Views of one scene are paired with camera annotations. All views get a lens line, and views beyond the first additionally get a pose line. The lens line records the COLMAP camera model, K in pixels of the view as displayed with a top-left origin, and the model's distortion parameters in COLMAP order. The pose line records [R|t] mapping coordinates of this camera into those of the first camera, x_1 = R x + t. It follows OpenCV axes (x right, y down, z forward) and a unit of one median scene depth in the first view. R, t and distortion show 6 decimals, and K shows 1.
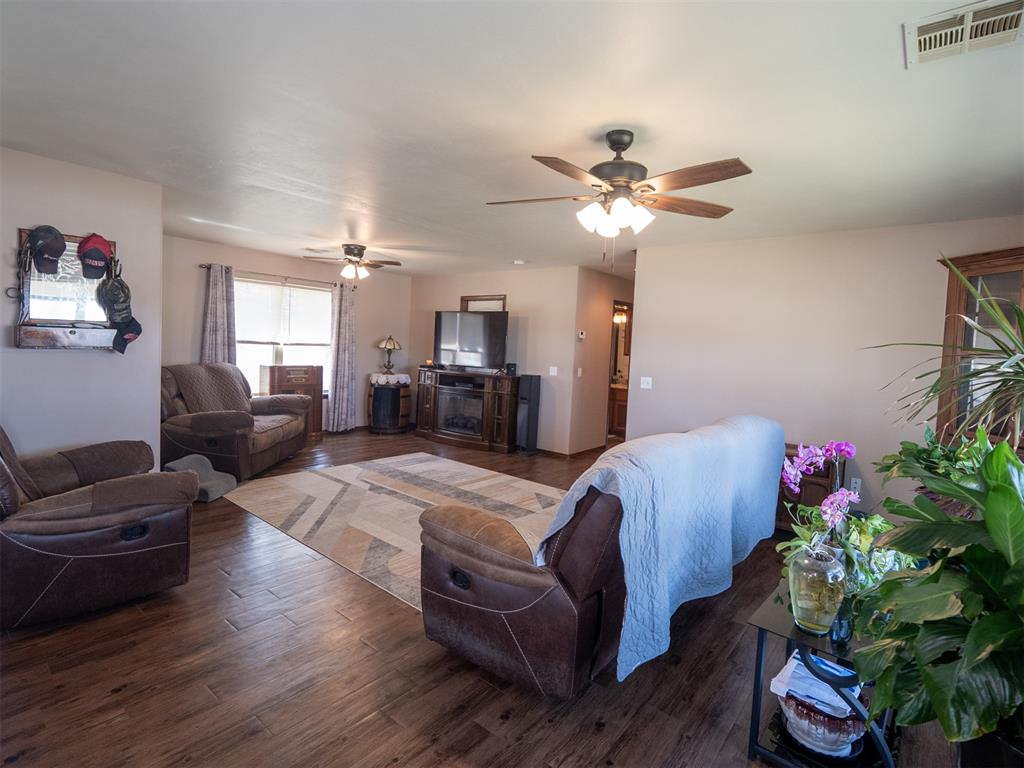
lens RADIAL K [[506.8, 0, 529.0], [0, 506.8, 368.2], [0, 0, 1]] dist [-0.010700, -0.001074]
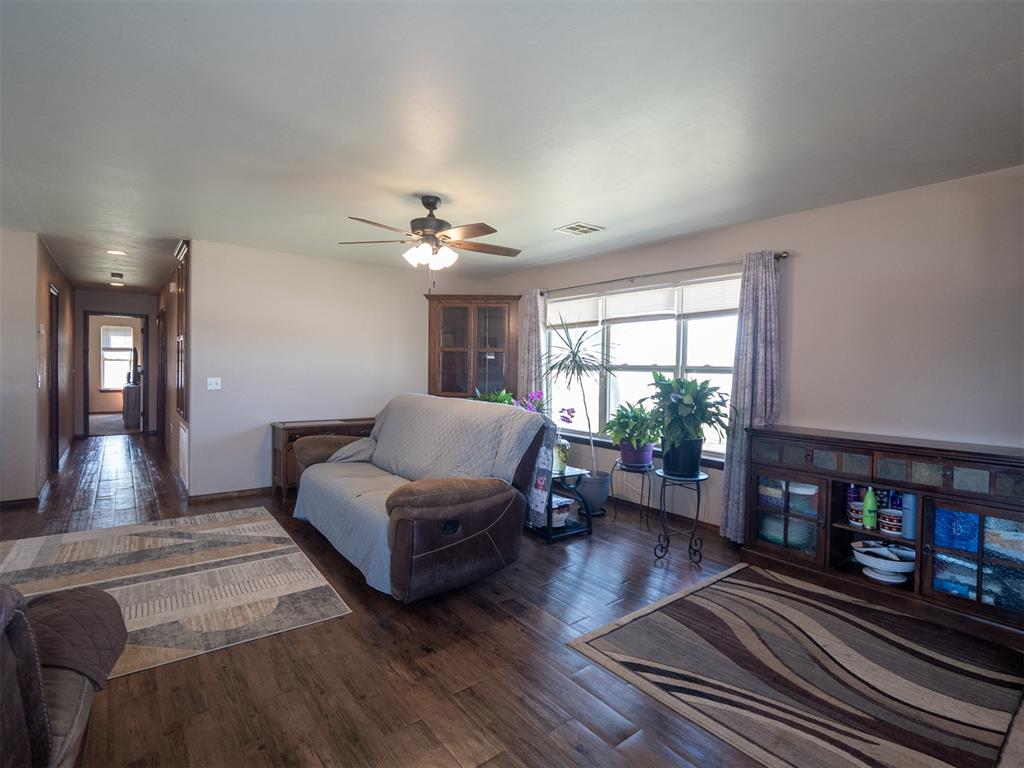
lens RADIAL K [[506.8, 0, 535.1], [0, 506.8, 365.3], [0, 0, 1]] dist [-0.010700, -0.001074]
pose [[0.198700, -0.036343, 0.979386, -0.651894], [0.033954, 0.998968, 0.030181, -0.015059], [-0.979472, 0.027257, 0.199729, 0.249291]]
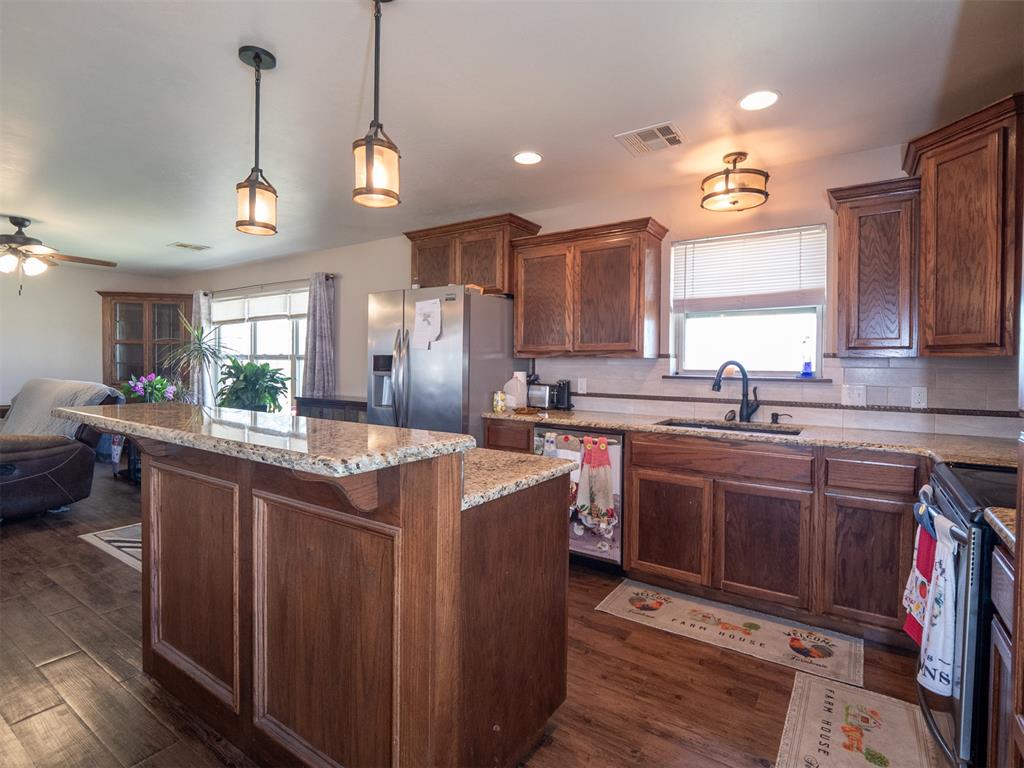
lens RADIAL K [[506.8, 0, 539.6], [0, 506.8, 376.0], [0, 0, 1]] dist [-0.010700, -0.001074]
pose [[-0.107927, -0.067631, 0.991856, -0.992995], [0.025543, 0.997165, 0.070772, 0.004627], [-0.993831, 0.032973, -0.105894, -0.333638]]
